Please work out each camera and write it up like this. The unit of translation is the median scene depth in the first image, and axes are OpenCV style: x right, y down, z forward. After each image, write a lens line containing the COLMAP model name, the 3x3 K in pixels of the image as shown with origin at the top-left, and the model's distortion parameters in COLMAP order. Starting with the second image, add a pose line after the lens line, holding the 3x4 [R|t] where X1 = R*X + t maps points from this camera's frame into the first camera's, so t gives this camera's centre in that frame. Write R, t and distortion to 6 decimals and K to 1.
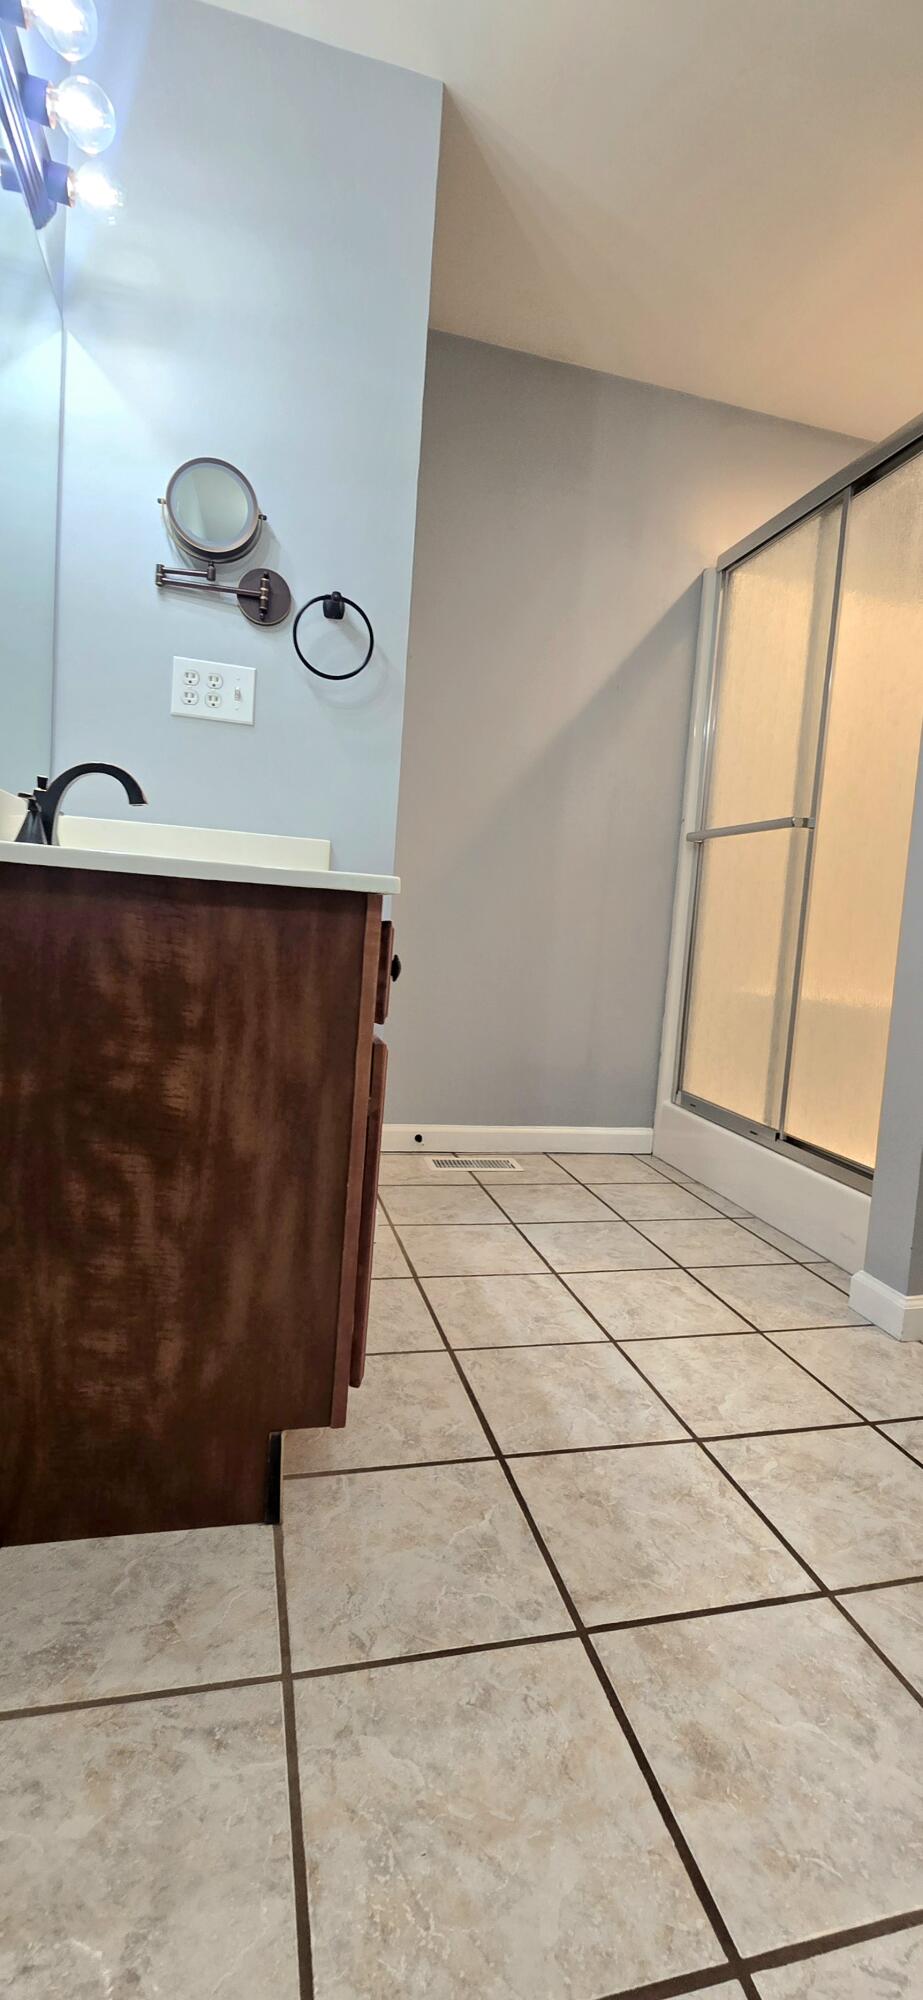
lens RADIAL K [[877.3, 0, 474.2], [0, 877.3, 970.3], [0, 0, 1]] dist [-0.002217, -0.000754]
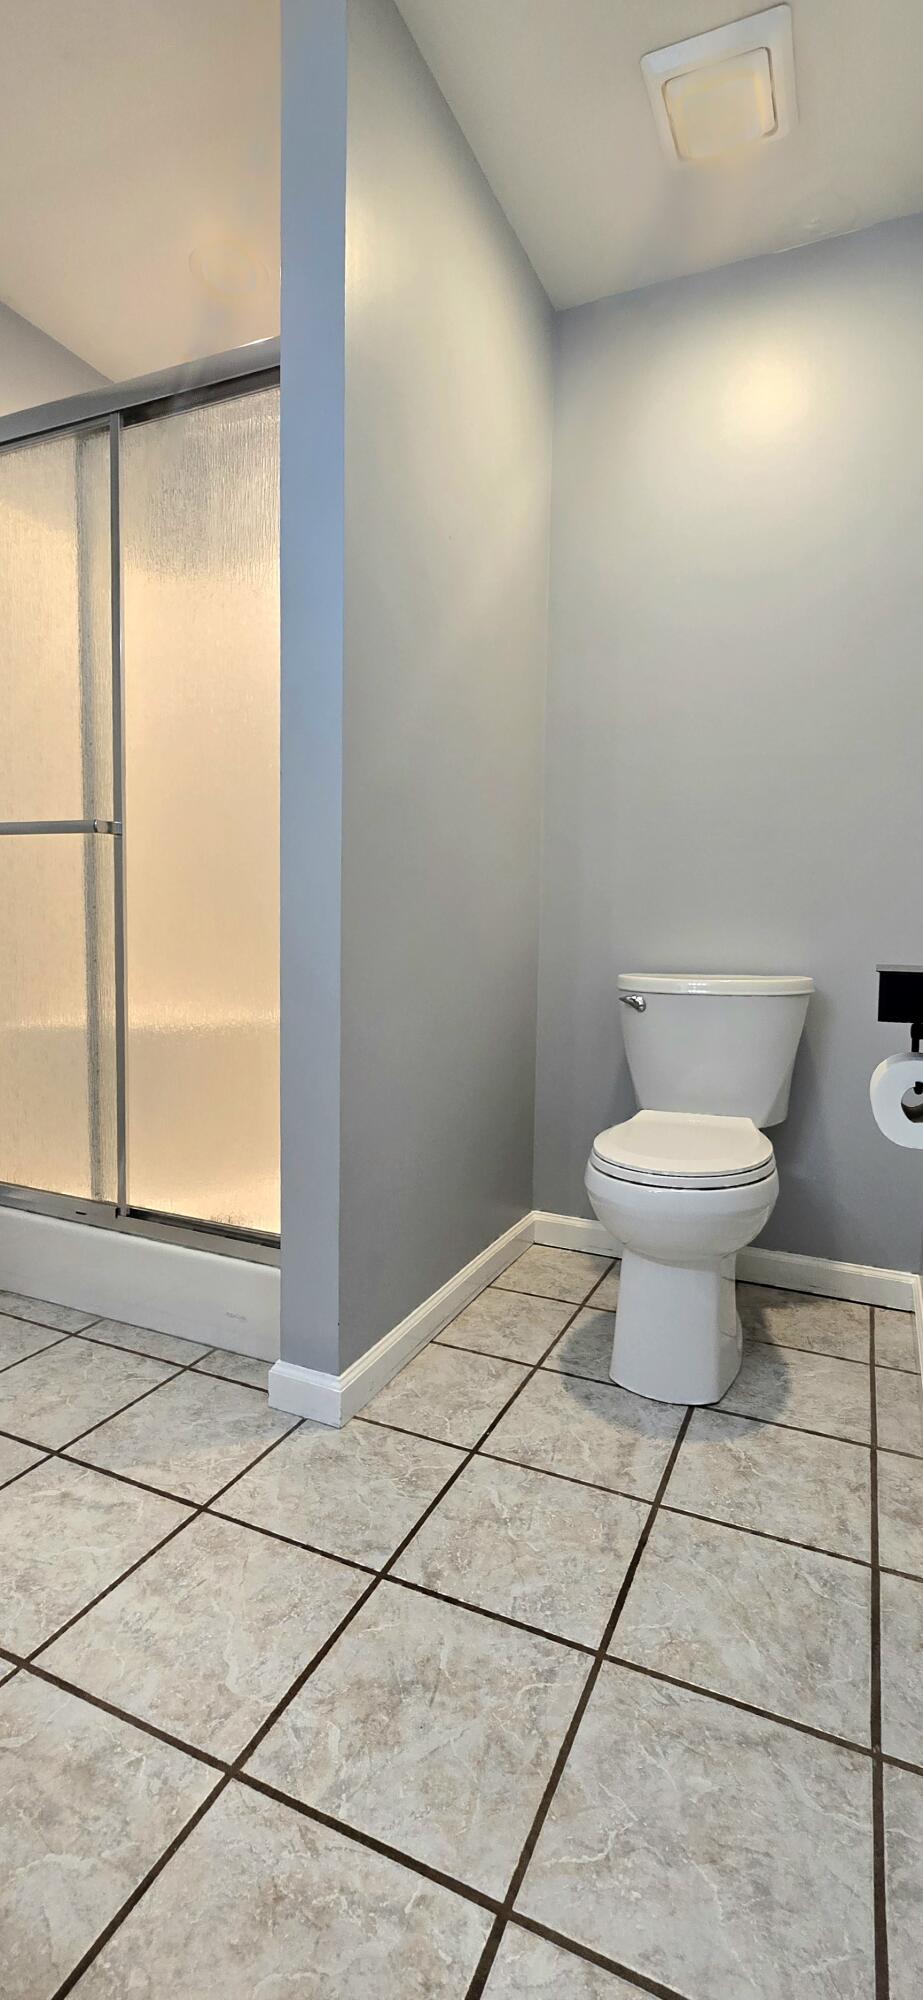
lens RADIAL K [[877.3, 0, 474.2], [0, 877.3, 970.3], [0, 0, 1]] dist [-0.002217, -0.000754]
pose [[0.627979, -0.114935, 0.769696, -0.063347], [0.076350, 0.993362, 0.086042, -0.104068], [-0.774476, 0.004734, 0.632585, 0.291389]]
